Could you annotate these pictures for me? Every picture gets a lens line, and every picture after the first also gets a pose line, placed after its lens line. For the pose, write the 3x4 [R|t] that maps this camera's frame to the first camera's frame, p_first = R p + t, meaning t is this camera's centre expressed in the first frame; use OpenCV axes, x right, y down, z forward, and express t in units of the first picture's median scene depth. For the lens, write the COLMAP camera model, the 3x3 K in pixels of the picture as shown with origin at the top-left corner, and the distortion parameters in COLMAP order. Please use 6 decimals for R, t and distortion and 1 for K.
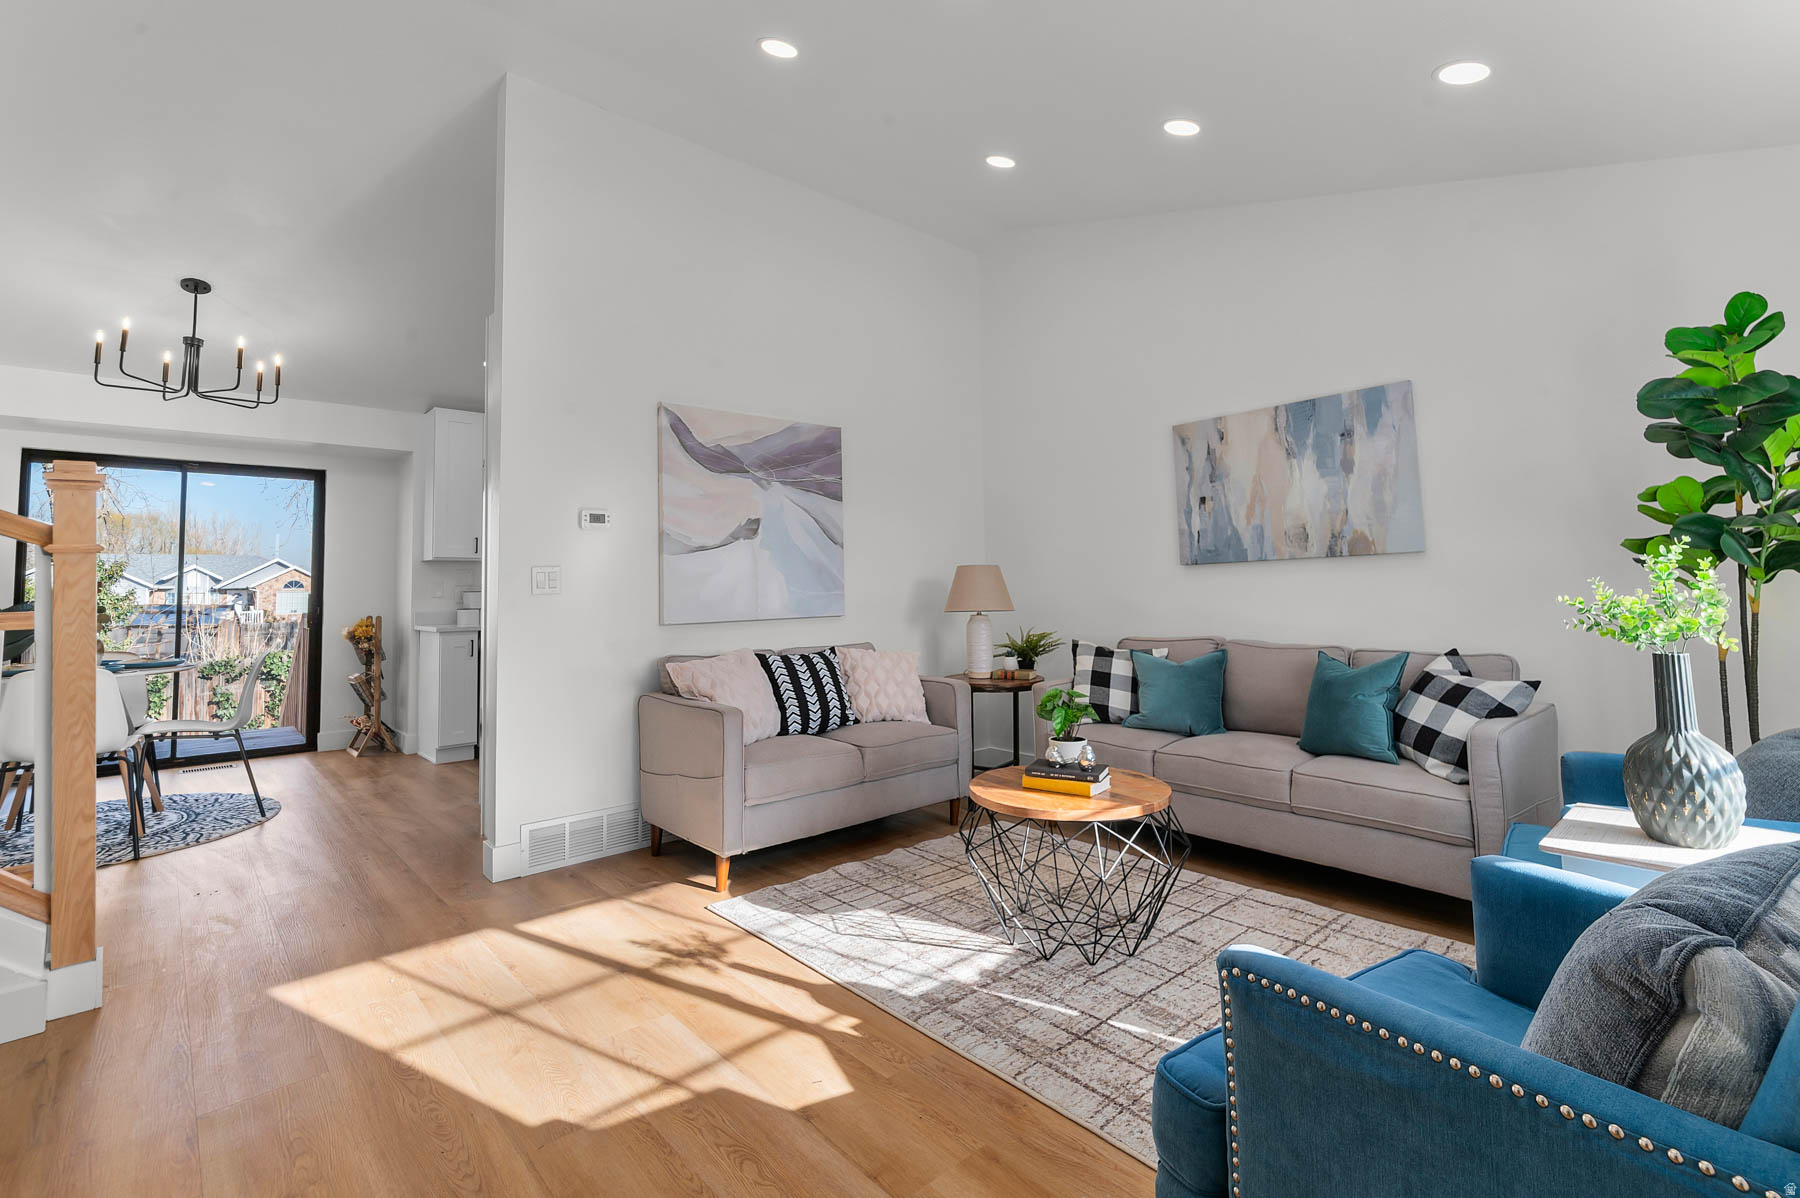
lens RADIAL K [[792.4, 0, 908.5], [0, 792.4, 534.7], [0, 0, 1]] dist [-0.001186, -0.000286]
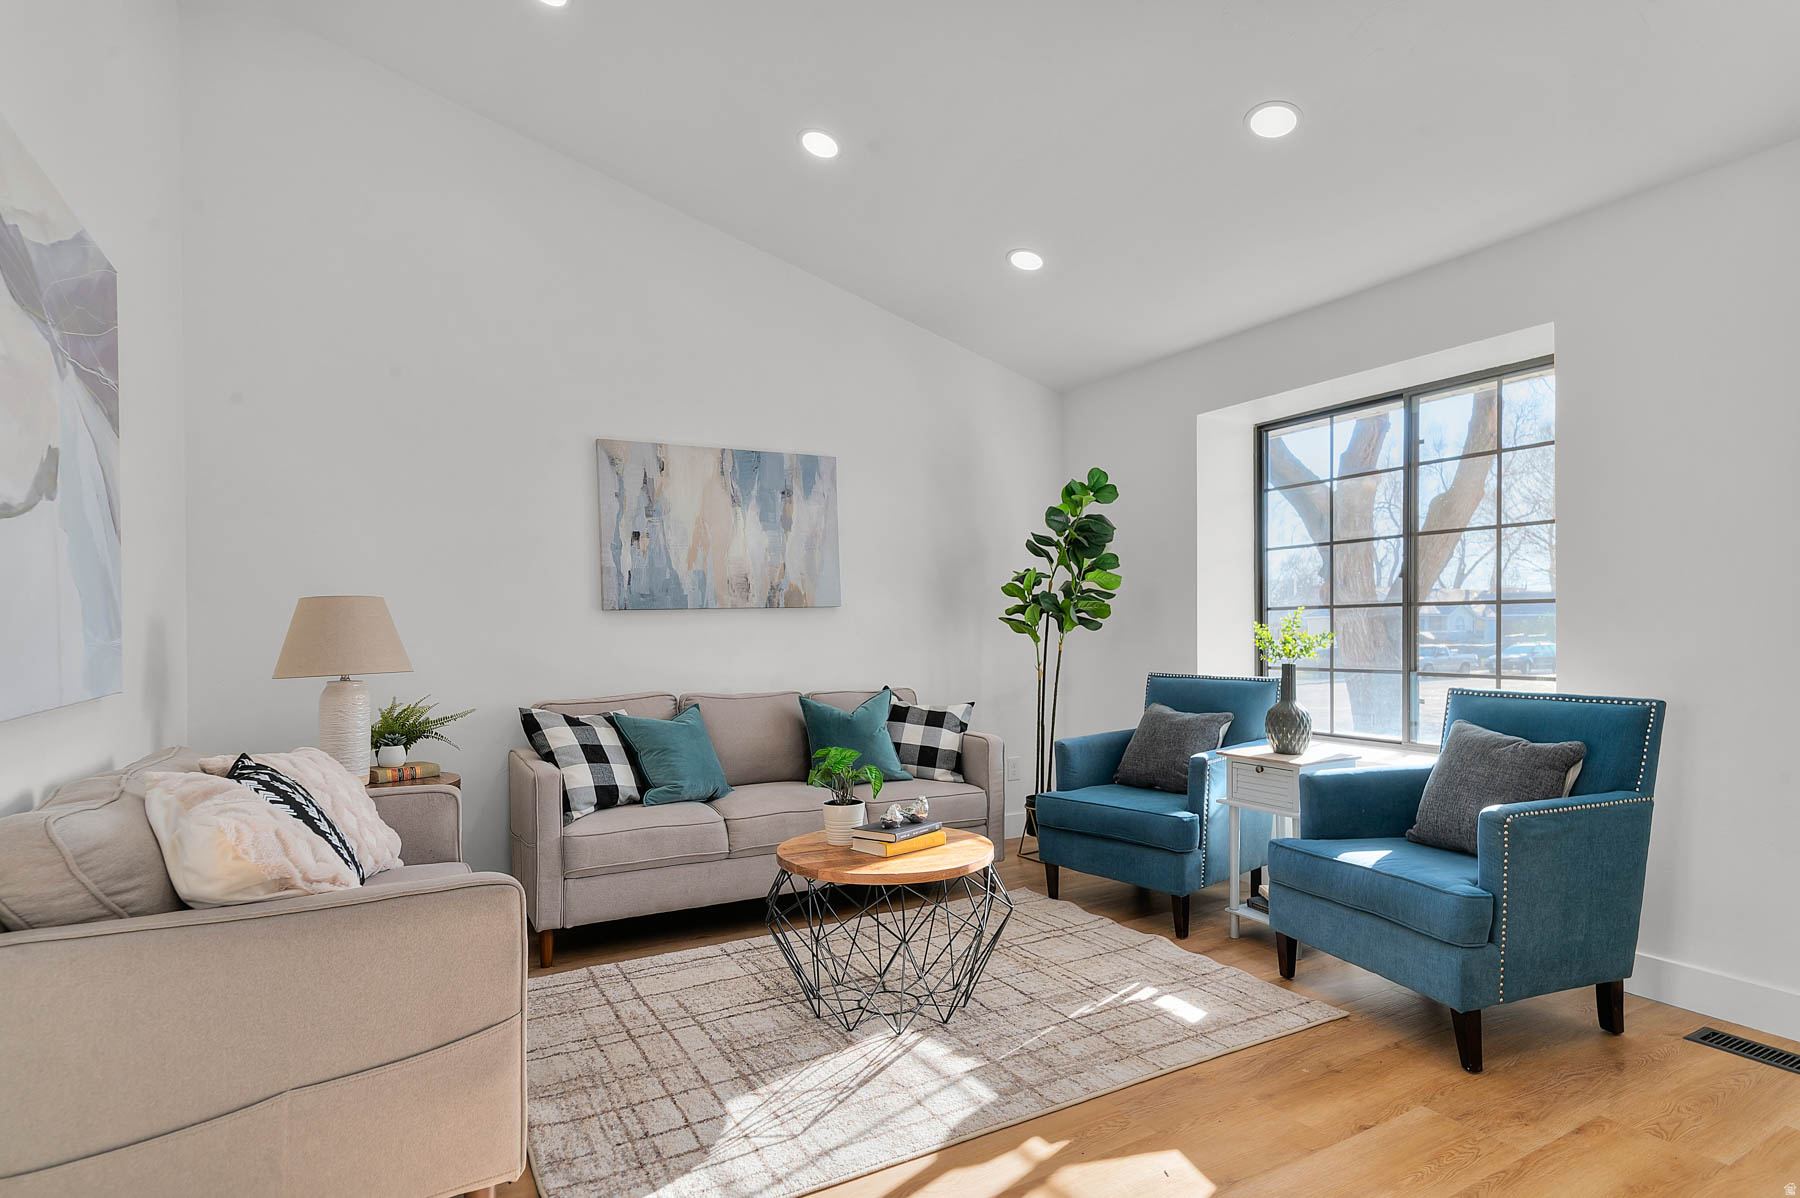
lens RADIAL K [[941.1, 0, 902.6], [0, 941.1, 629.0], [0, 0, 1]] dist [0.002199, 0.000272]
pose [[0.214674, 0.018700, 0.976507, -0.628262], [-0.059606, 0.998204, -0.006012, 0.052210], [-0.974865, -0.056915, 0.215403, 0.556011]]
